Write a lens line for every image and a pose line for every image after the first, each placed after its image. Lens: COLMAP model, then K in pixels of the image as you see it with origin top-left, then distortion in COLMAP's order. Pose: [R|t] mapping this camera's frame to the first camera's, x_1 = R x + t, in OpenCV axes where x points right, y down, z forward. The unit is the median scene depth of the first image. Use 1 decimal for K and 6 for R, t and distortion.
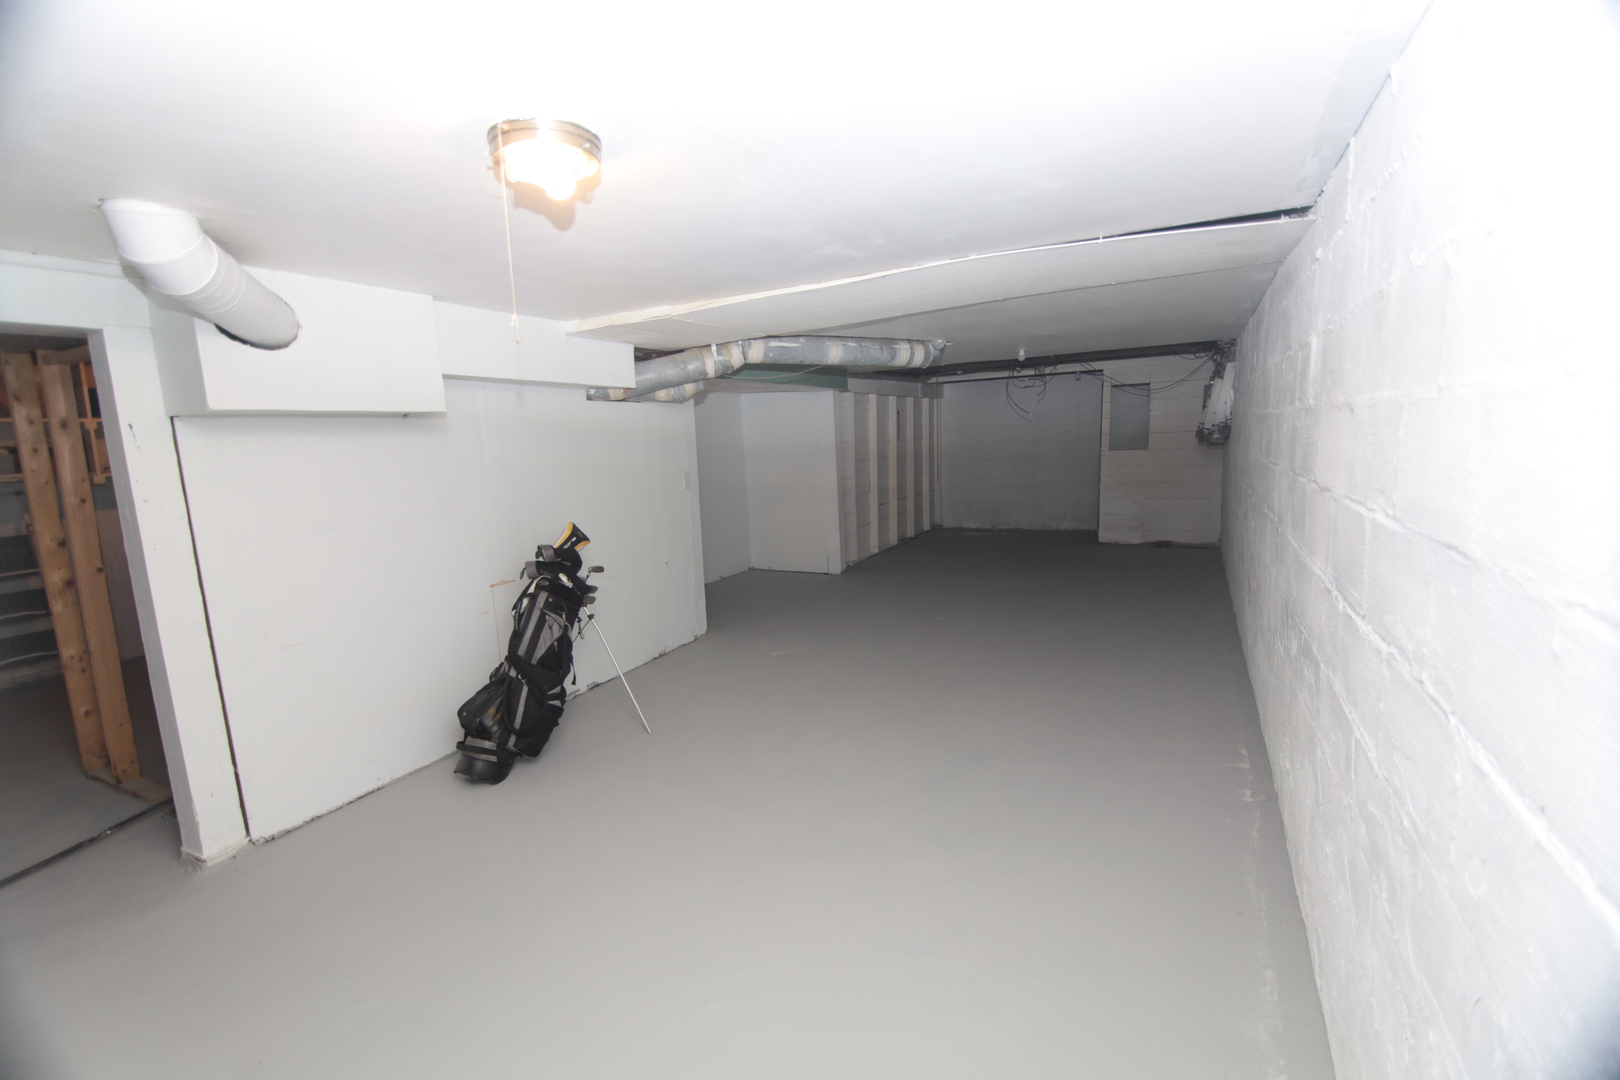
lens RADIAL K [[724.7, 0, 808.8], [0, 724.7, 543.4], [0, 0, 1]] dist [-0.004061, -0.000738]
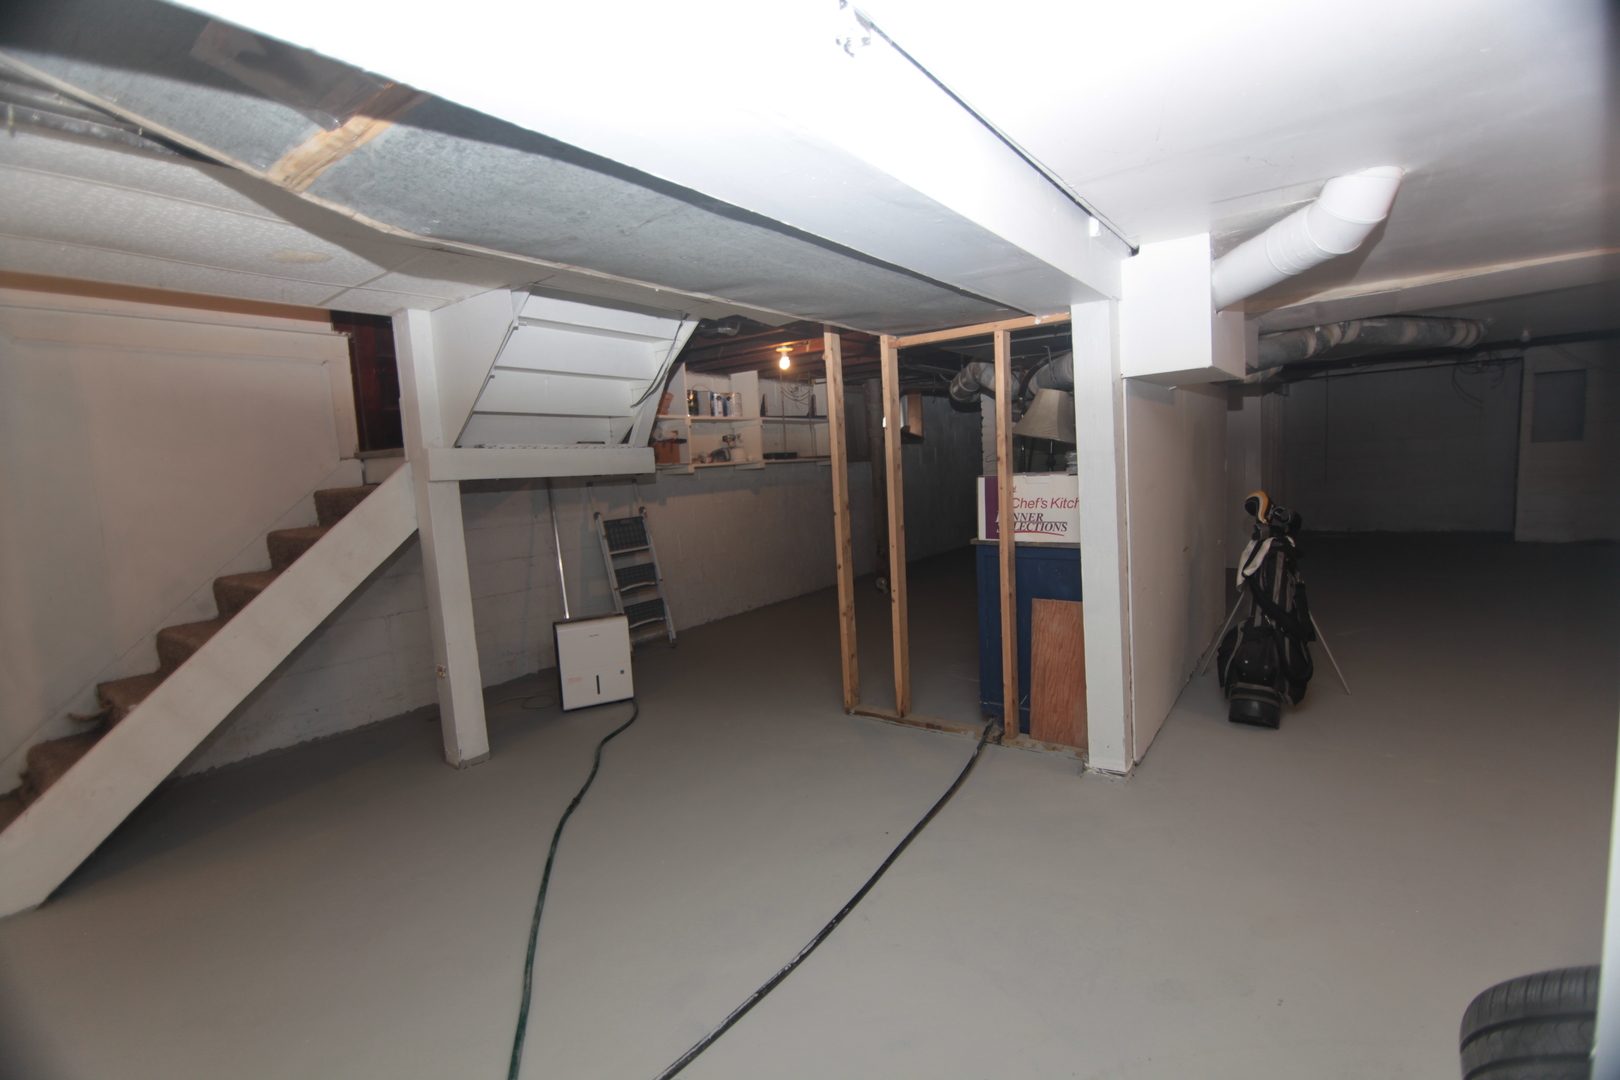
lens RADIAL K [[724.7, 0, 810.7], [0, 724.7, 536.6], [0, 0, 1]] dist [-0.004061, -0.000738]
pose [[0.986222, 0.000405, -0.165425, -0.566232], [-0.007080, 0.999184, -0.039767, 0.059146], [0.165274, 0.040390, 0.985420, -0.099777]]
